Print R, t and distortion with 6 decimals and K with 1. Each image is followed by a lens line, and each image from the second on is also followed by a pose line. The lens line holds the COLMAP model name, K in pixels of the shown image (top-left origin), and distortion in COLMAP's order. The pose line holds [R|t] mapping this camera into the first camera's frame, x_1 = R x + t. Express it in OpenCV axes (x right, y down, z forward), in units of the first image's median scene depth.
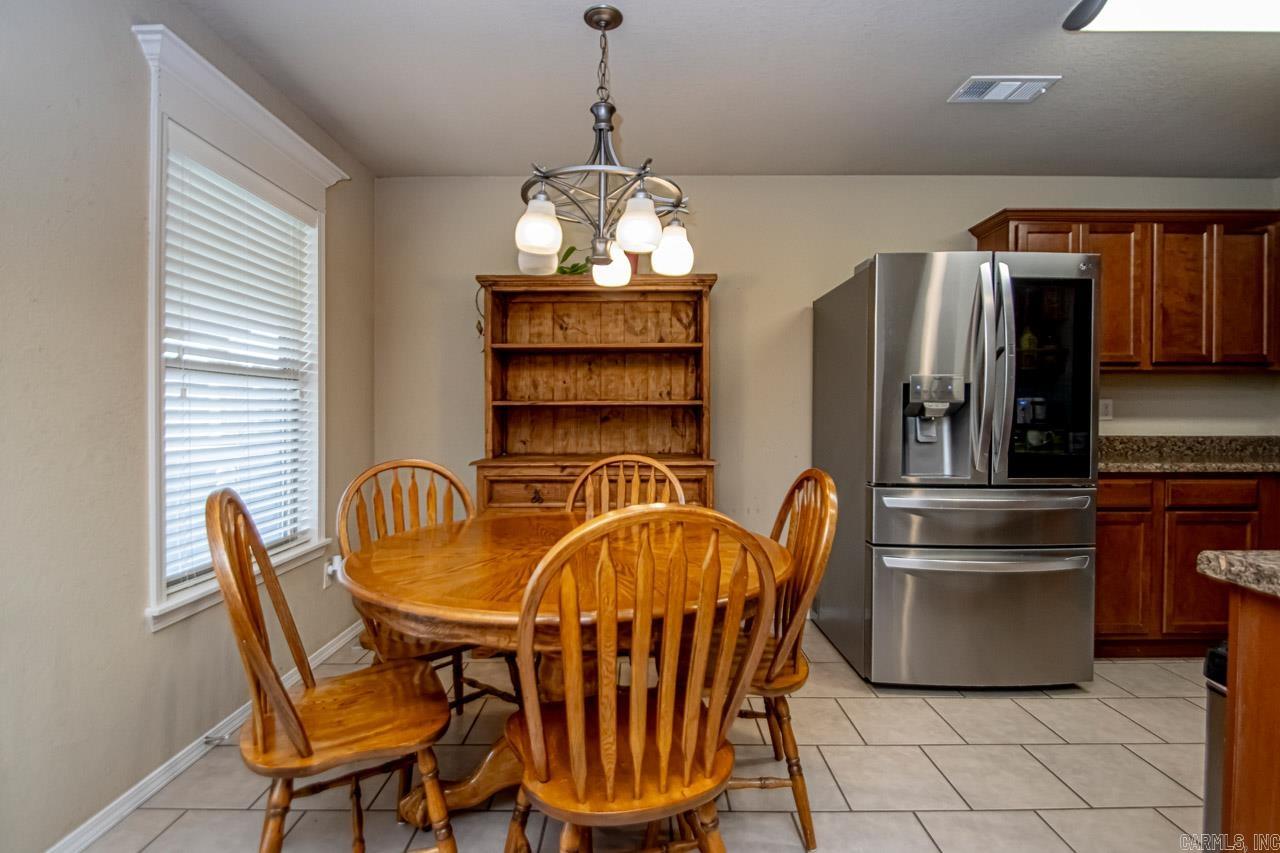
lens RADIAL K [[591.8, 0, 640.0], [0, 591.8, 426.5], [0, 0, 1]] dist [0.000737, 0.000032]
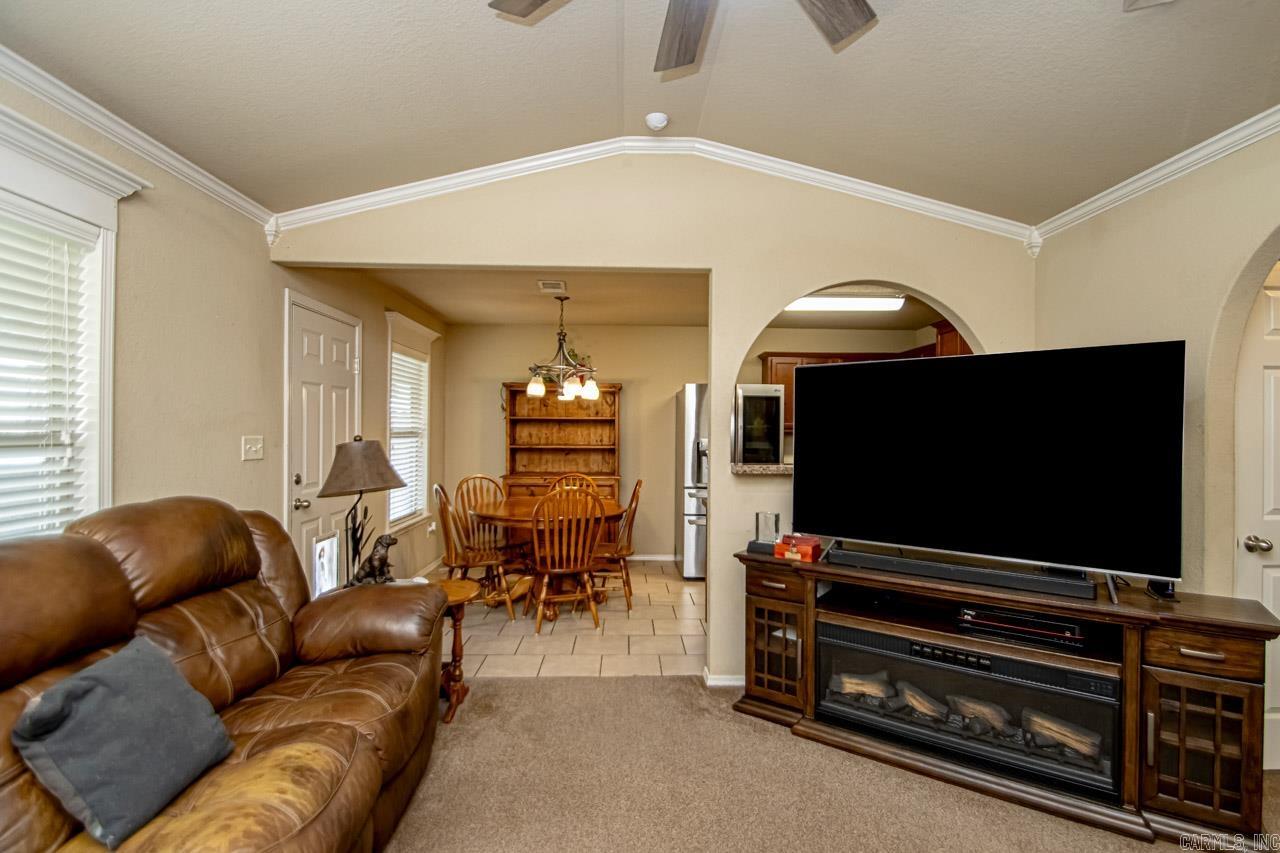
lens RADIAL K [[616.4, 0, 640.0], [0, 616.4, 426.5], [0, 0, 1]] dist [-0.001005, -0.000022]
pose [[0.999759, 0.004443, 0.021487, 0.138305], [-0.003956, 0.999735, -0.022660, -0.059775], [-0.021582, 0.022570, 0.999512, -1.042084]]
